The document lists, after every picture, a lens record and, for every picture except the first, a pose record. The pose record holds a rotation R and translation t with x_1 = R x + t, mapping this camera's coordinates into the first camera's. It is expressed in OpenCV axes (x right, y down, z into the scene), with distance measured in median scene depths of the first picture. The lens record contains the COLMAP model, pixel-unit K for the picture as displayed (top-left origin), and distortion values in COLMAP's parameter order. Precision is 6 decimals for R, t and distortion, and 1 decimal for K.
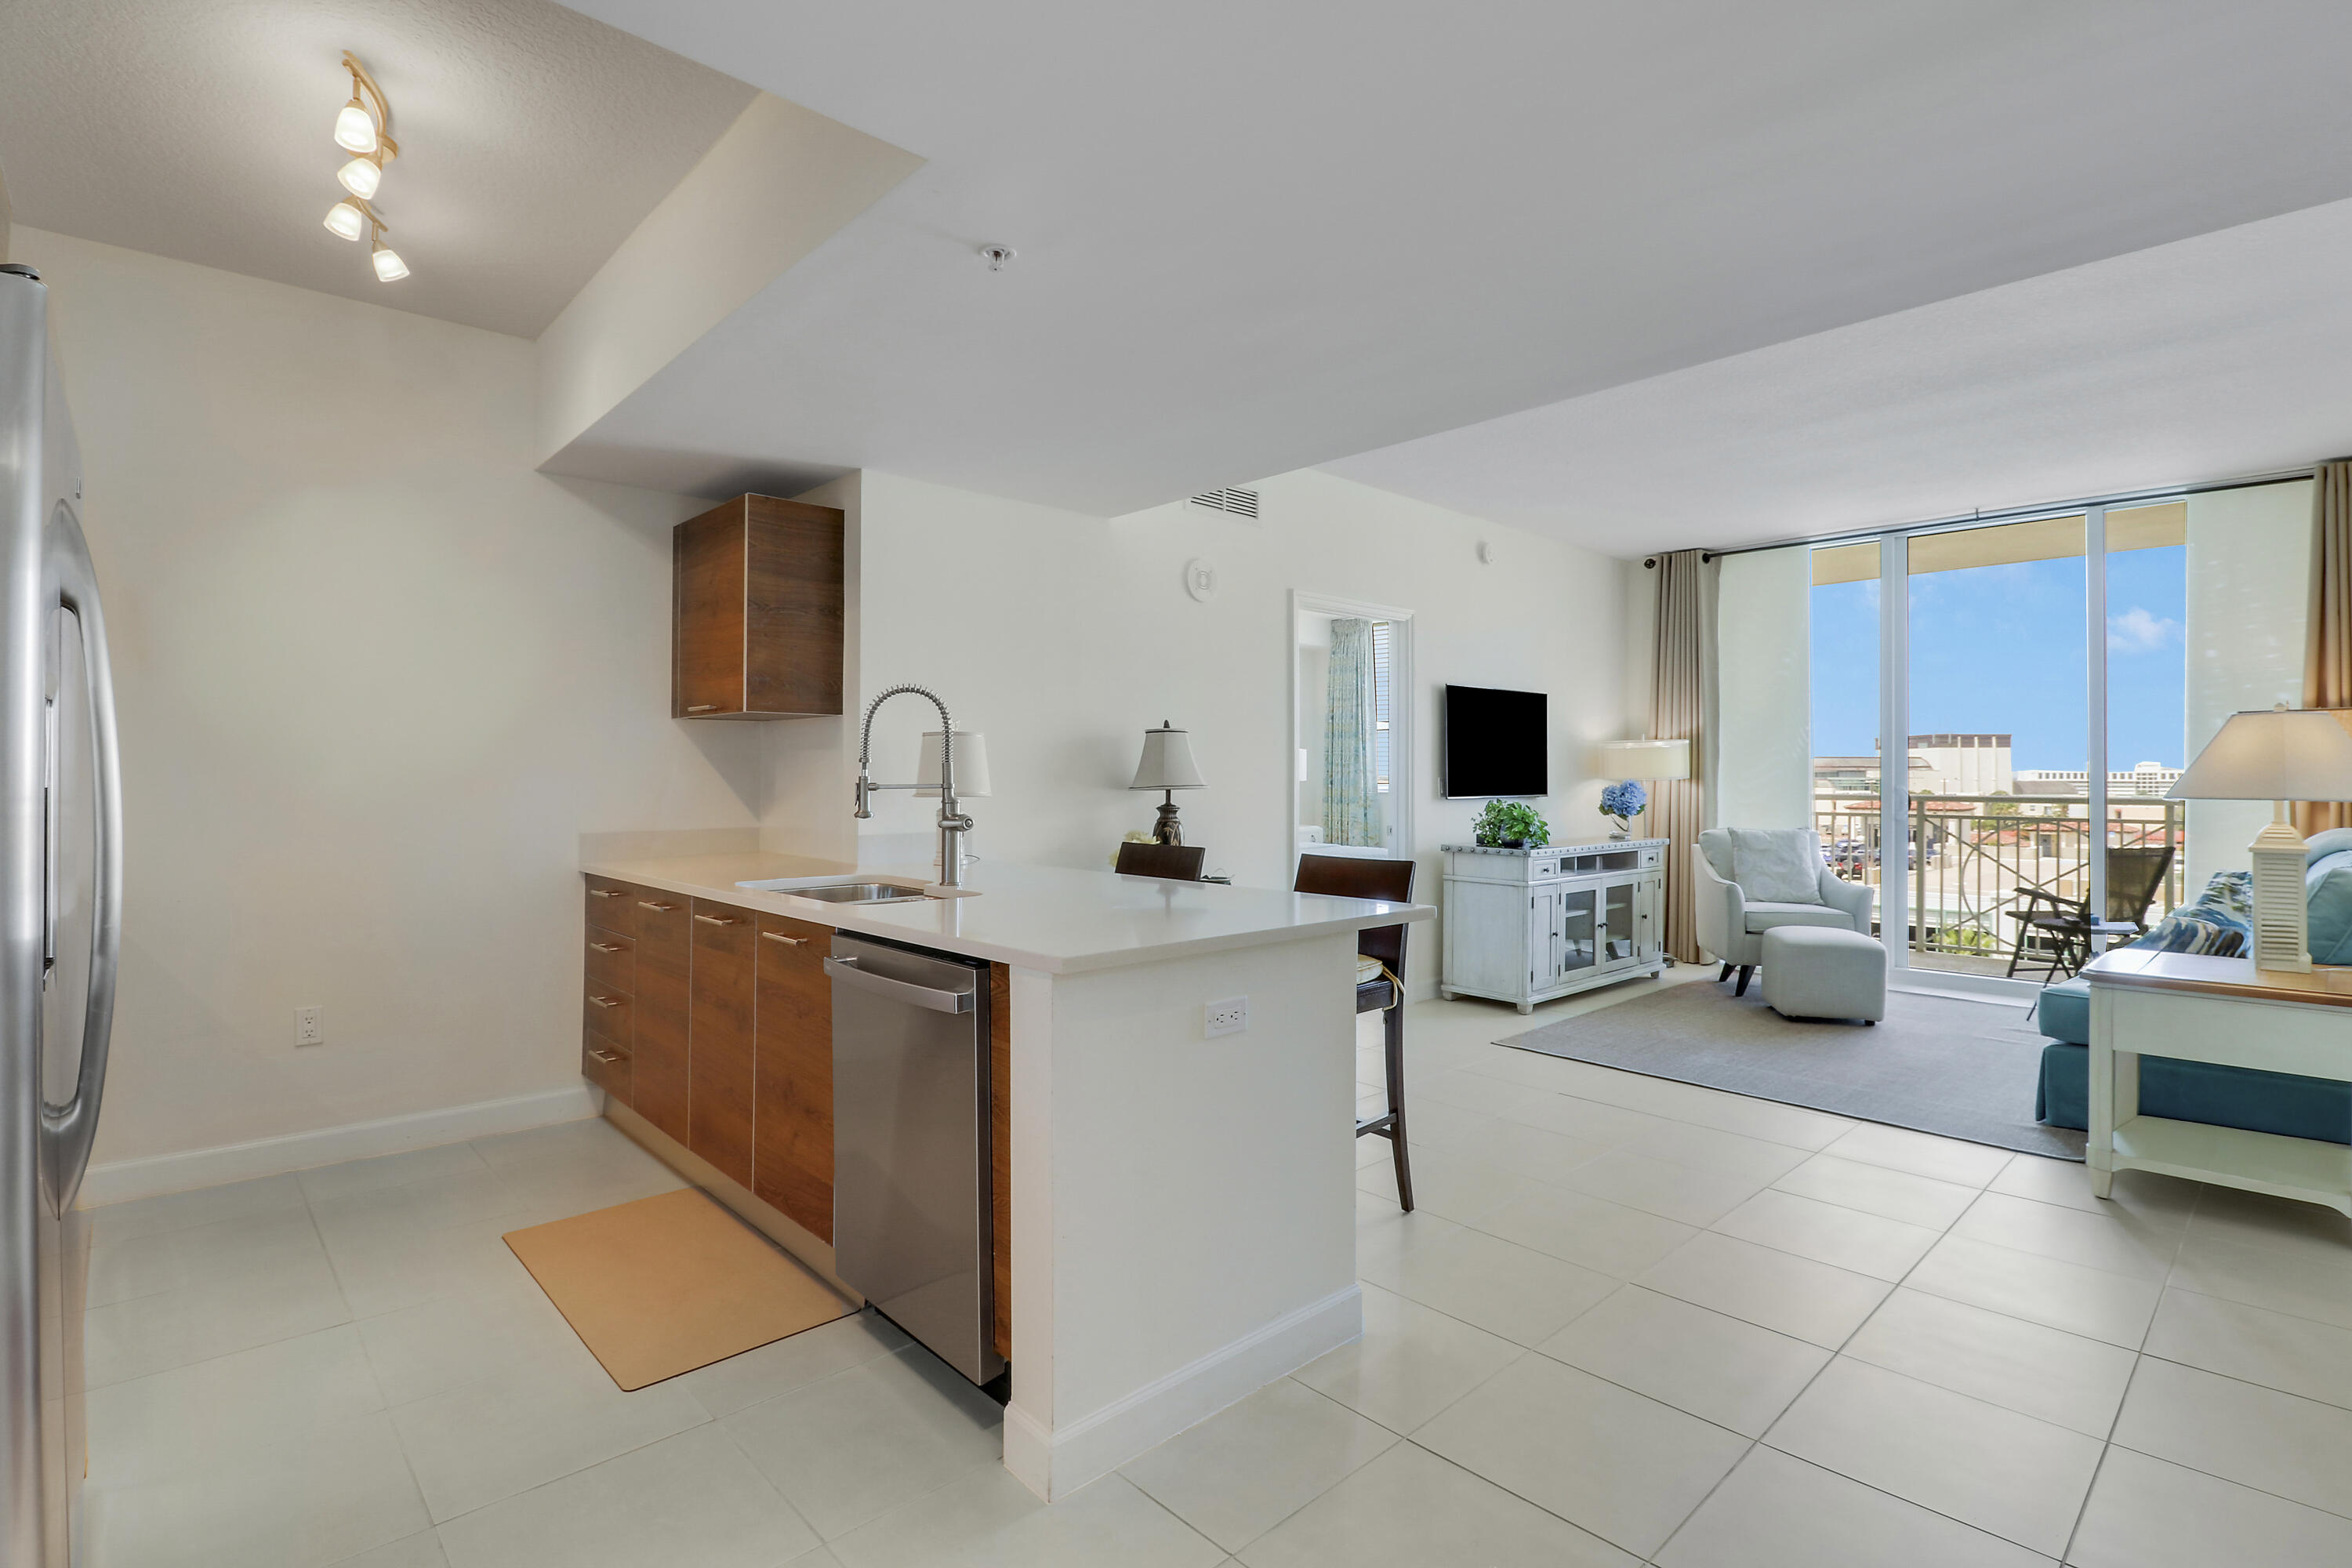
lens RADIAL K [[1107.1, 0, 1179.1], [0, 1107.1, 769.4], [0, 0, 1]] dist [-0.002772, -0.009066]
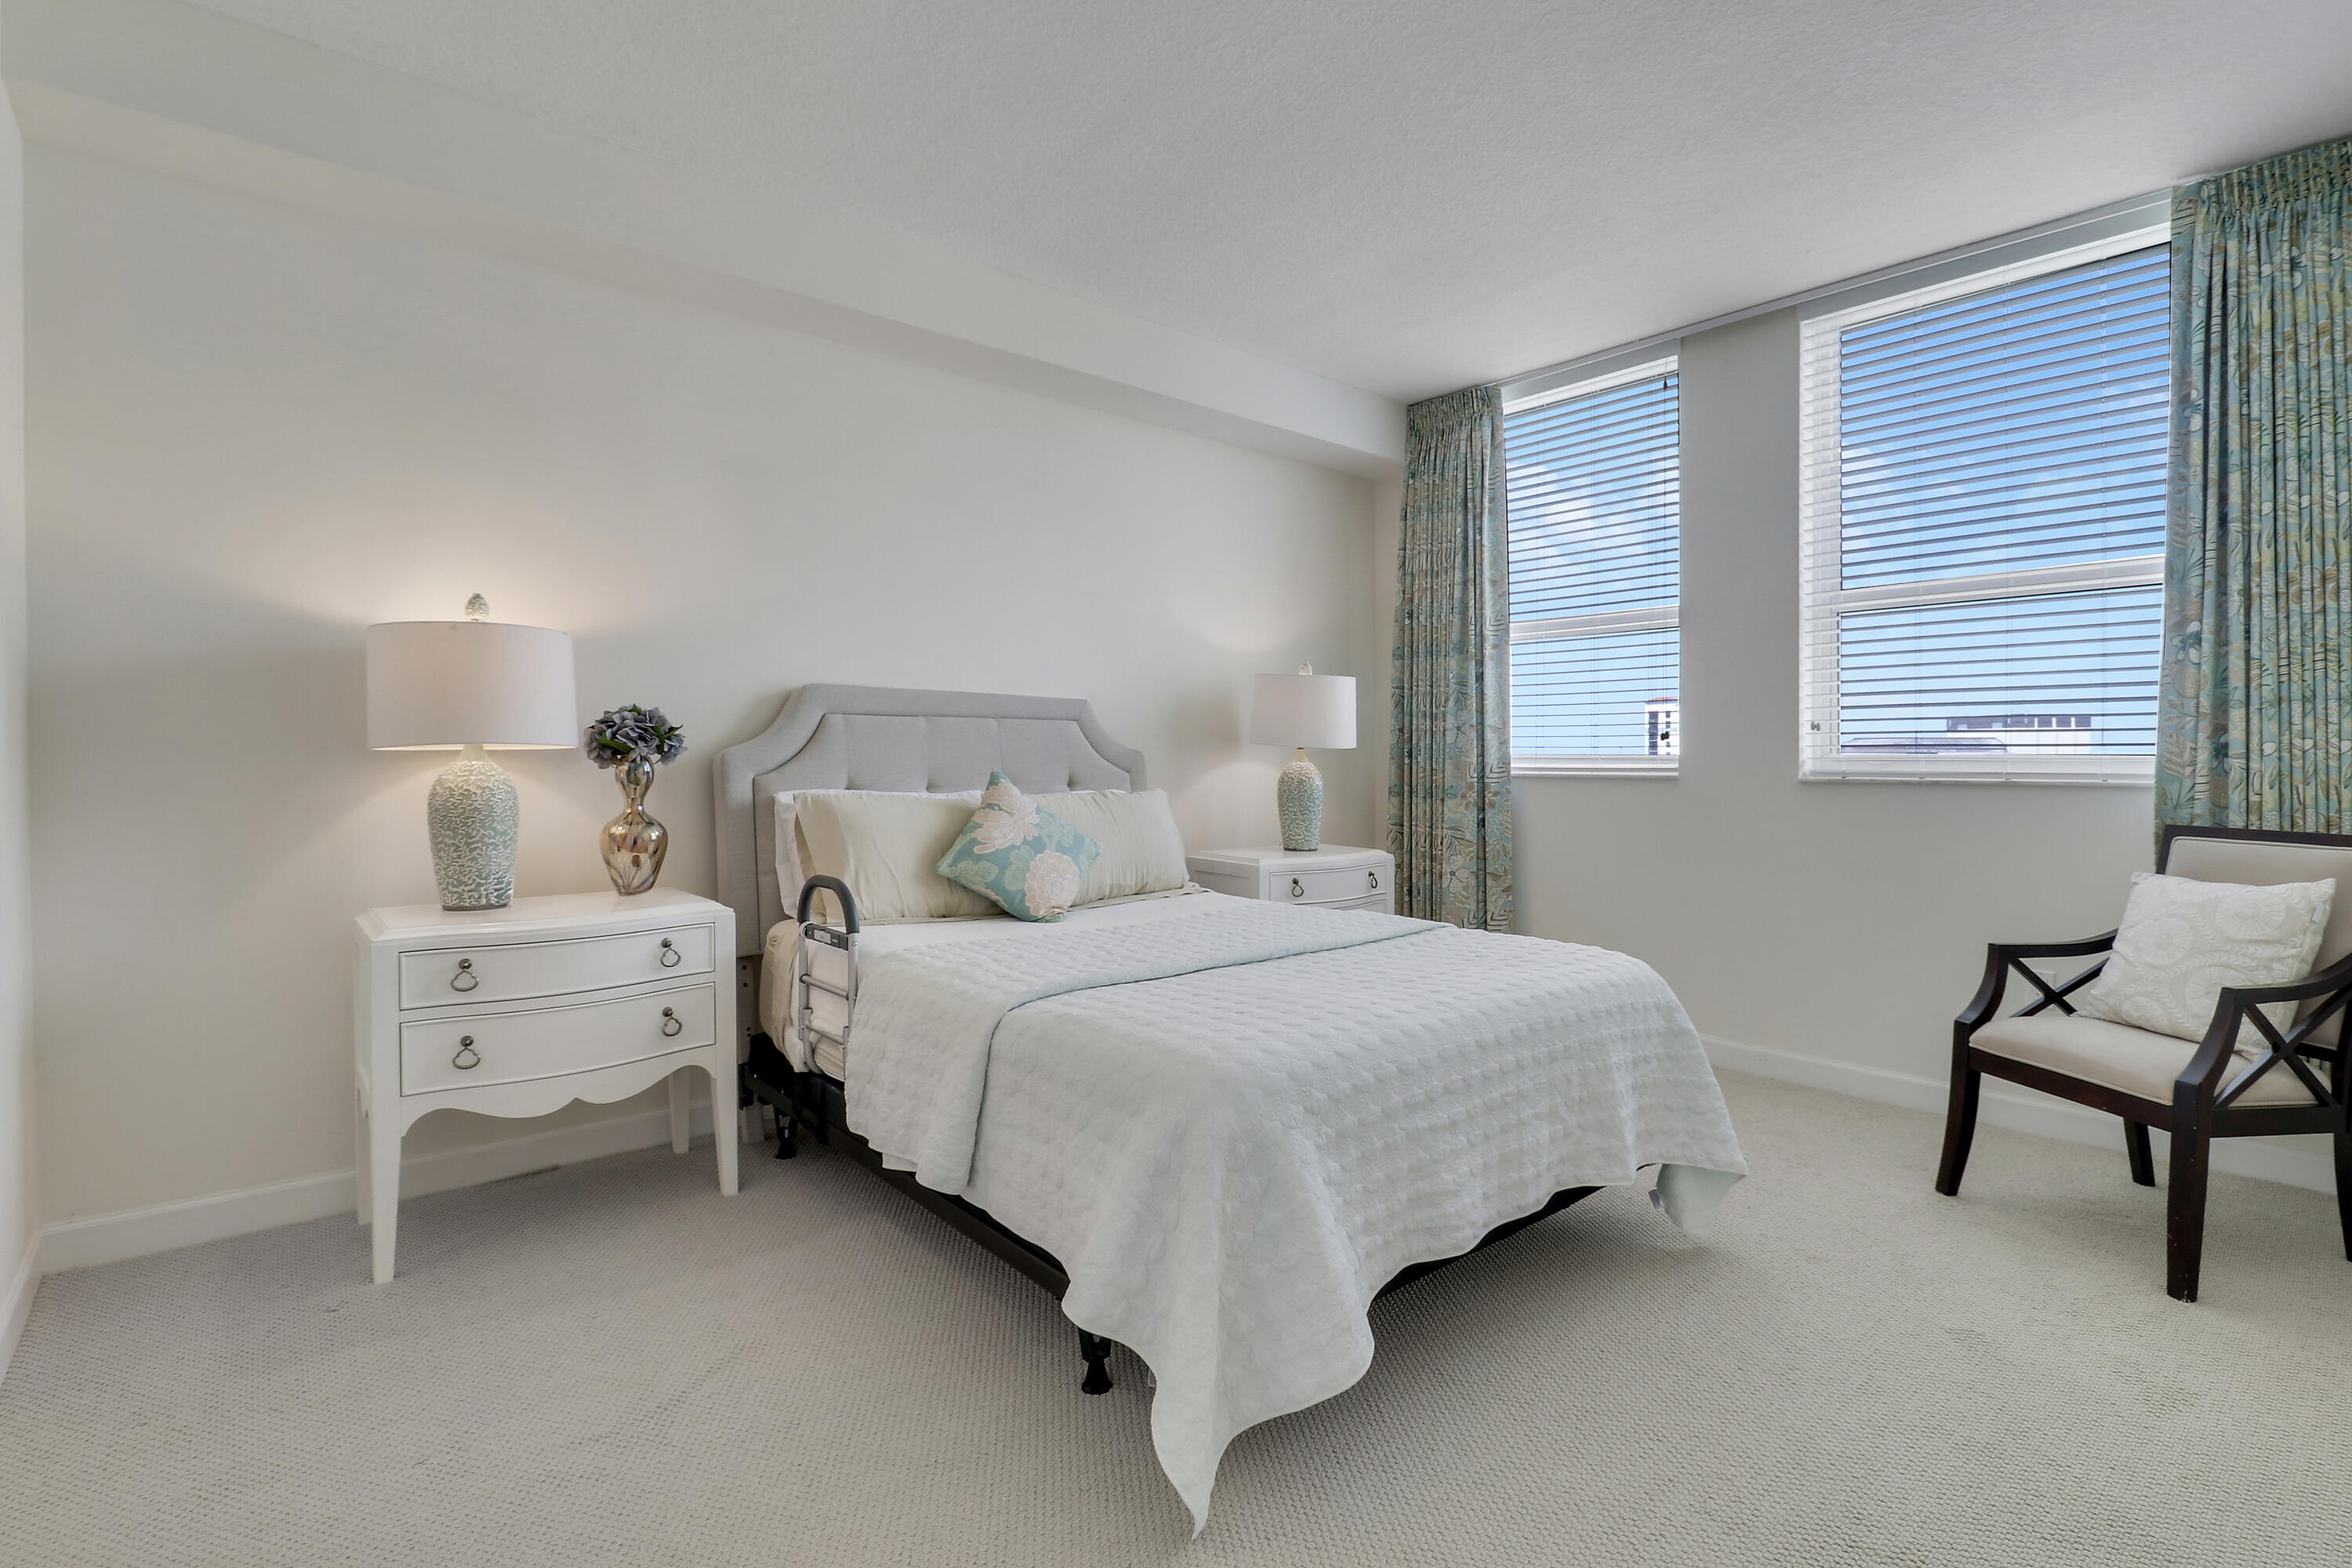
lens RADIAL K [[1107.1, 0, 1182.3], [0, 1107.1, 776.0], [0, 0, 1]] dist [-0.002772, -0.009066]
pose [[0.999360, -0.004234, -0.035517, 0.100699], [0.004852, 0.999838, 0.017318, 0.021996], [0.035438, -0.017479, 0.999219, 0.904139]]
